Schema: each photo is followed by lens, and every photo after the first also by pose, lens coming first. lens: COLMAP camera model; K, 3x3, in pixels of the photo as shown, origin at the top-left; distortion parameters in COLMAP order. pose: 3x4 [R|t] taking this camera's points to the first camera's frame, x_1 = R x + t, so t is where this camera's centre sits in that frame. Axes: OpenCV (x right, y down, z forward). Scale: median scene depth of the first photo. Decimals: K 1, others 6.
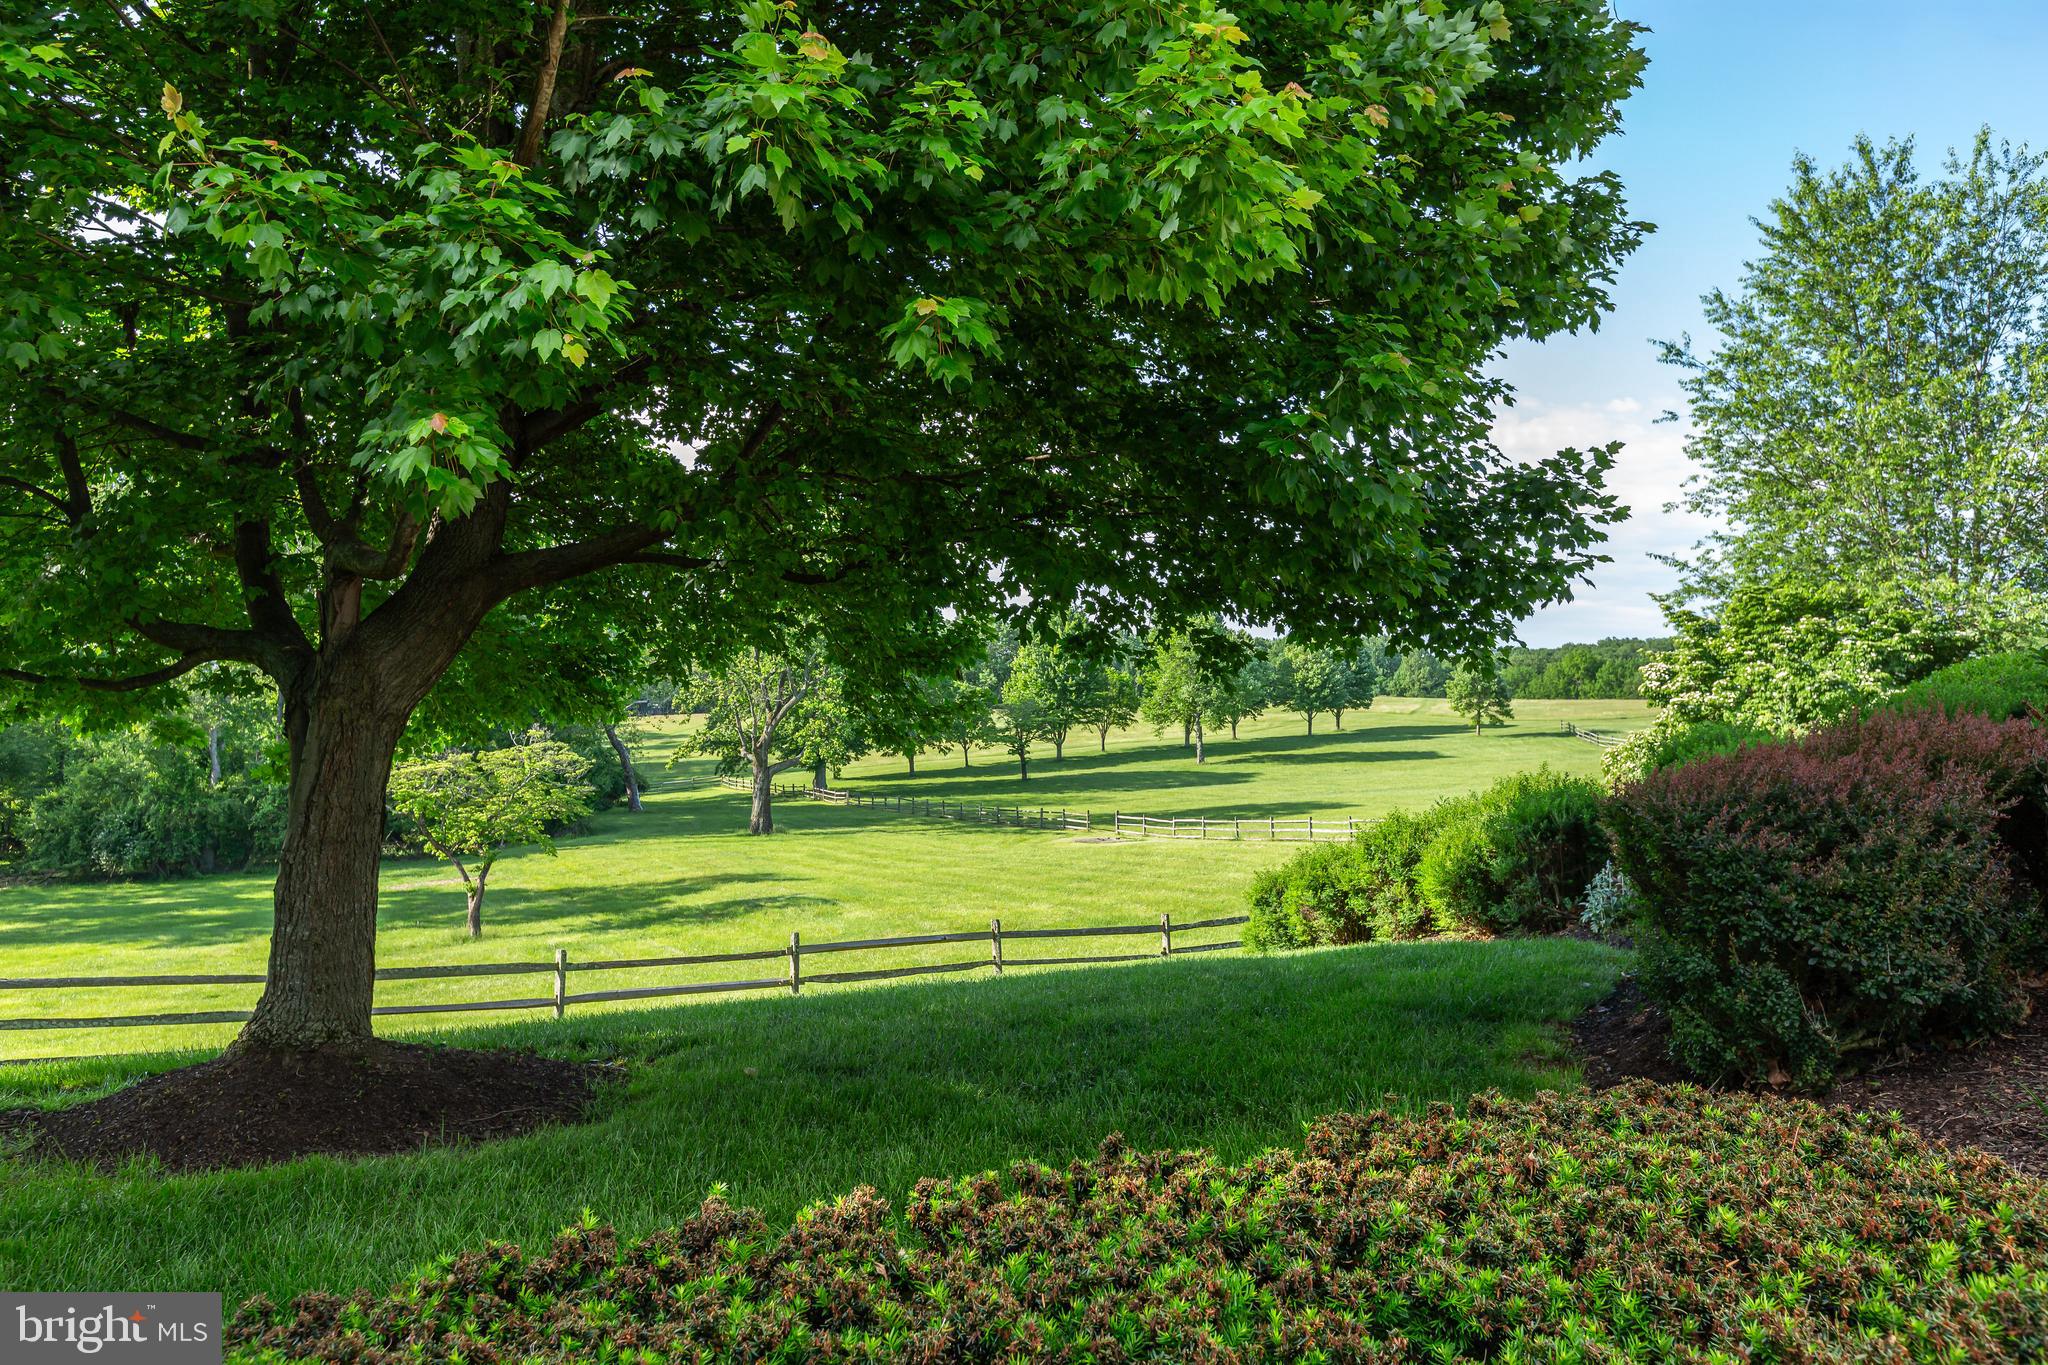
lens RADIAL K [[1550.5, 0, 1015.6], [0, 1550.5, 742.8], [0, 0, 1]] dist [-0.010263, -0.019007]
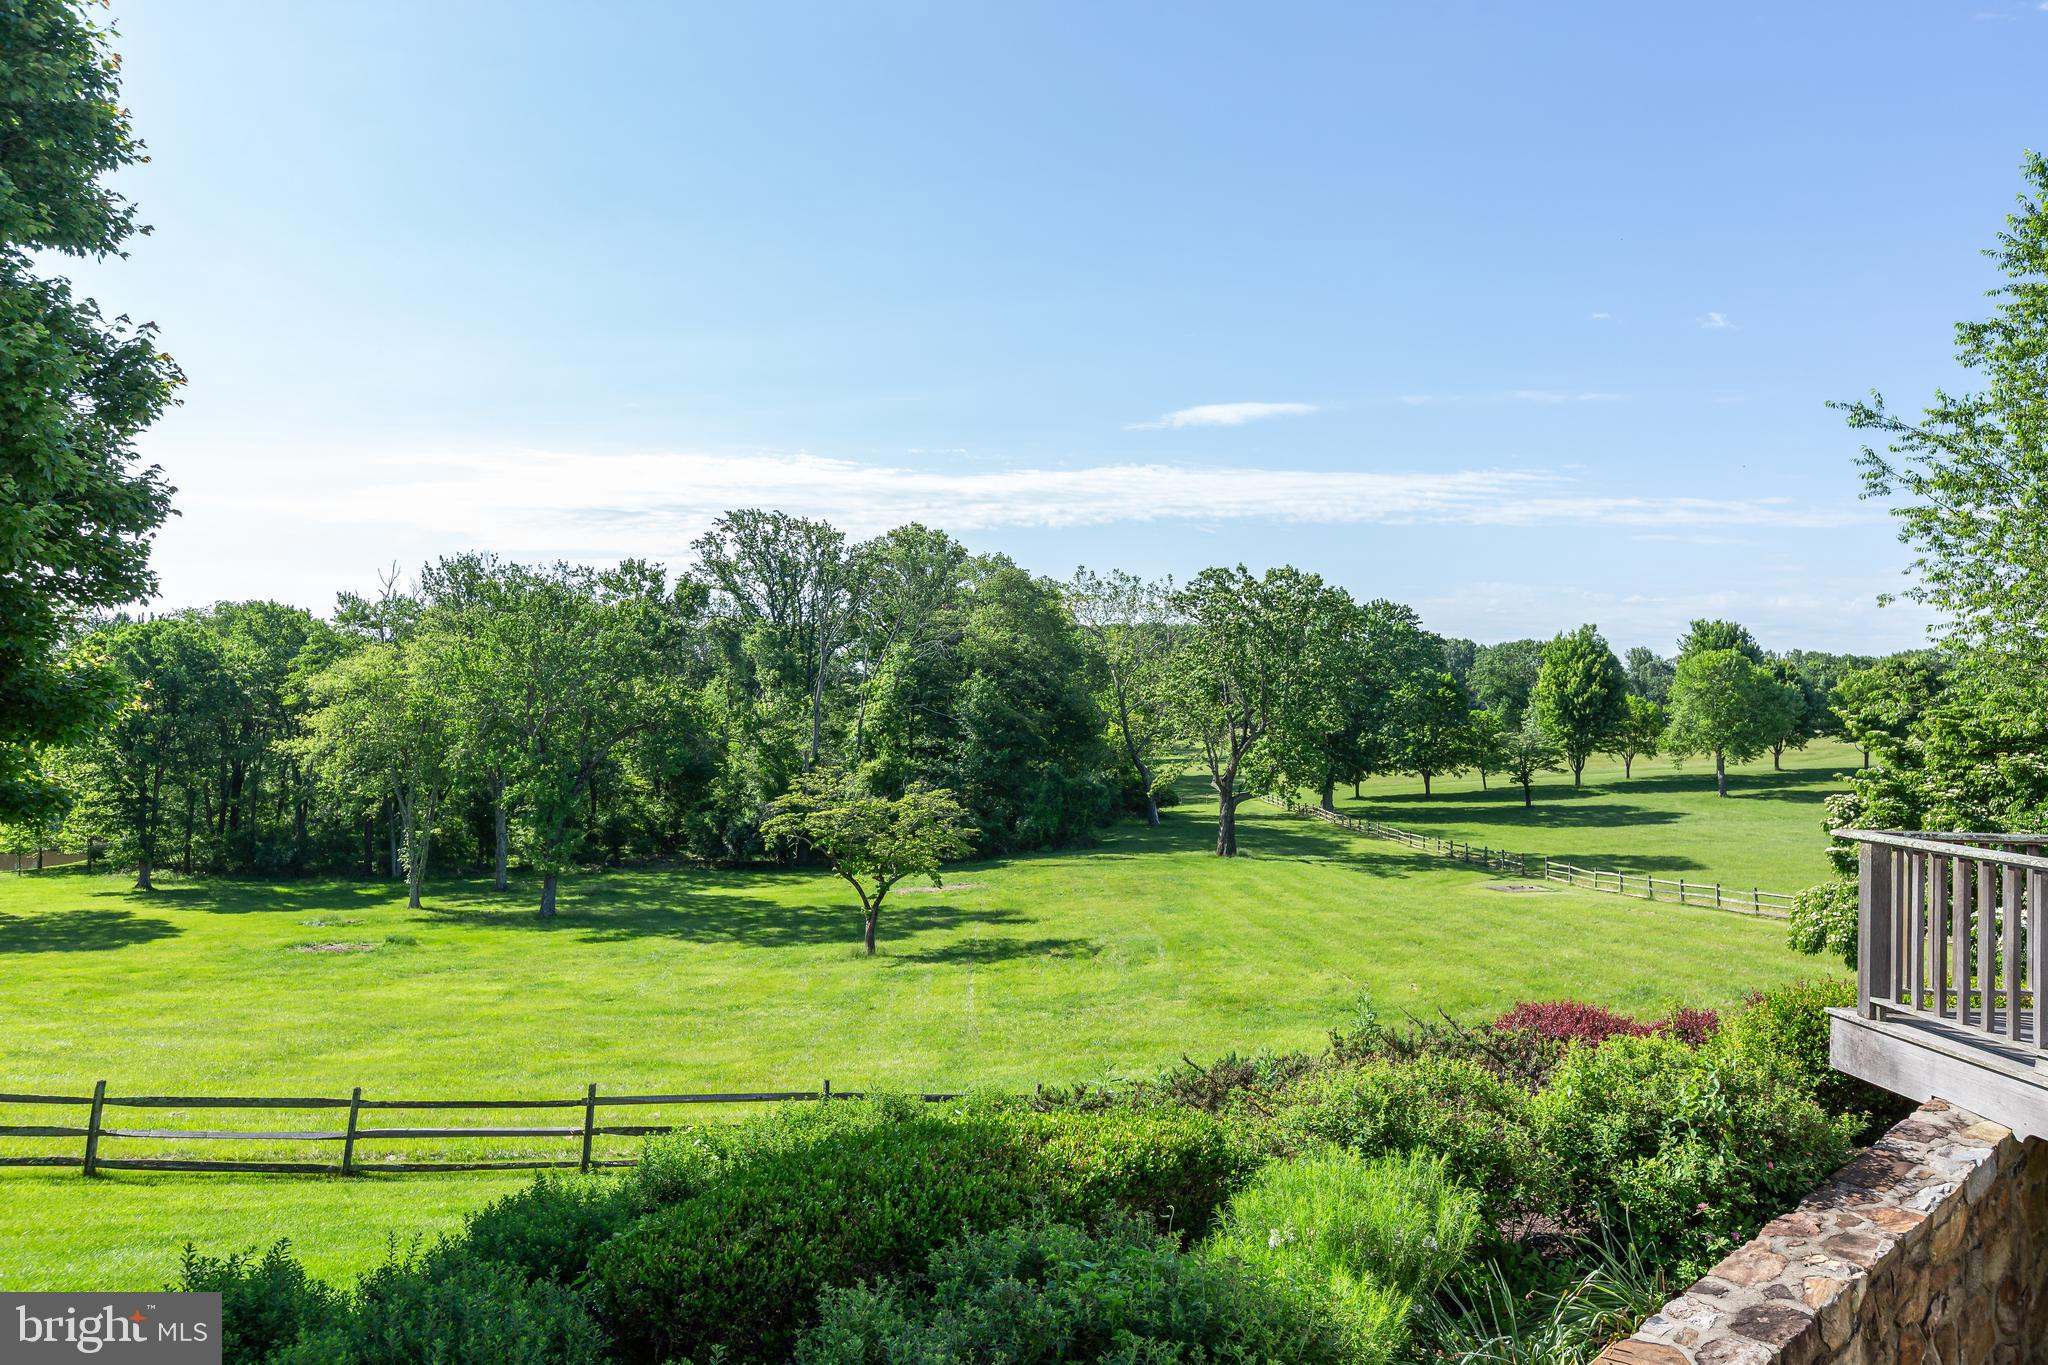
lens RADIAL K [[1324.8, 0, 1048.2], [0, 1324.8, 657.4], [0, 0, 1]] dist [0.002854, -0.006788]
pose [[0.915275, -0.003577, -0.402814, 0.305535], [-0.022301, 0.997977, -0.059535, -0.071330], [0.402212, 0.063474, 0.913343, 0.185790]]
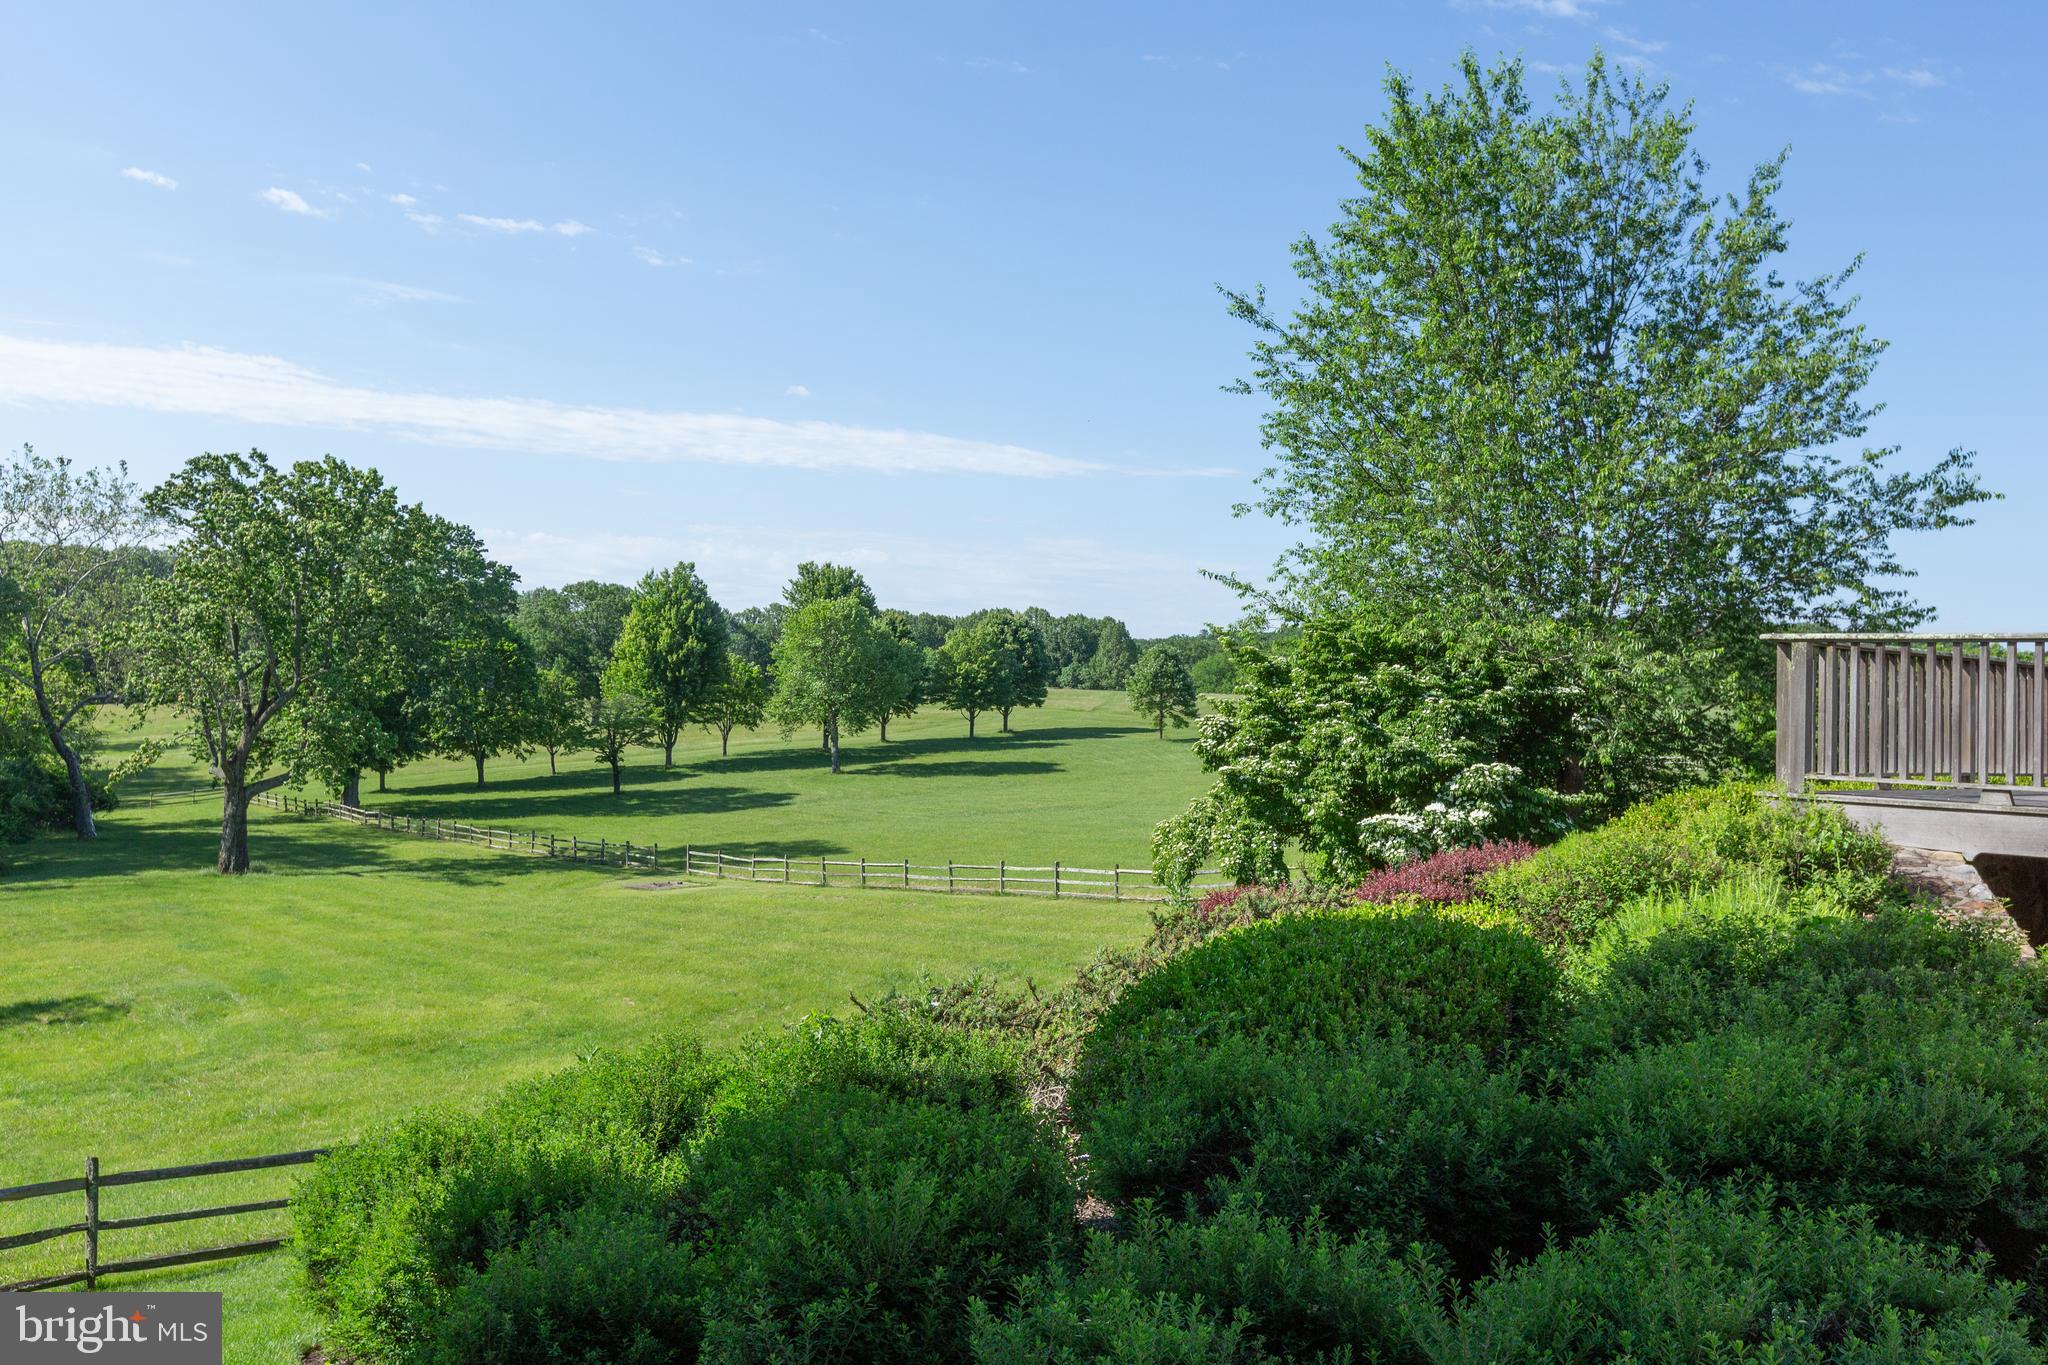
lens RADIAL K [[1782.3, 0, 1041.0], [0, 1782.3, 699.2], [0, 0, 1]] dist [-0.025747, 0.001177]
pose [[0.979219, 0.010249, 0.202547, 0.148061], [-0.006601, 0.999804, -0.018677, -0.041384], [-0.202699, 0.016952, 0.979094, 0.148831]]
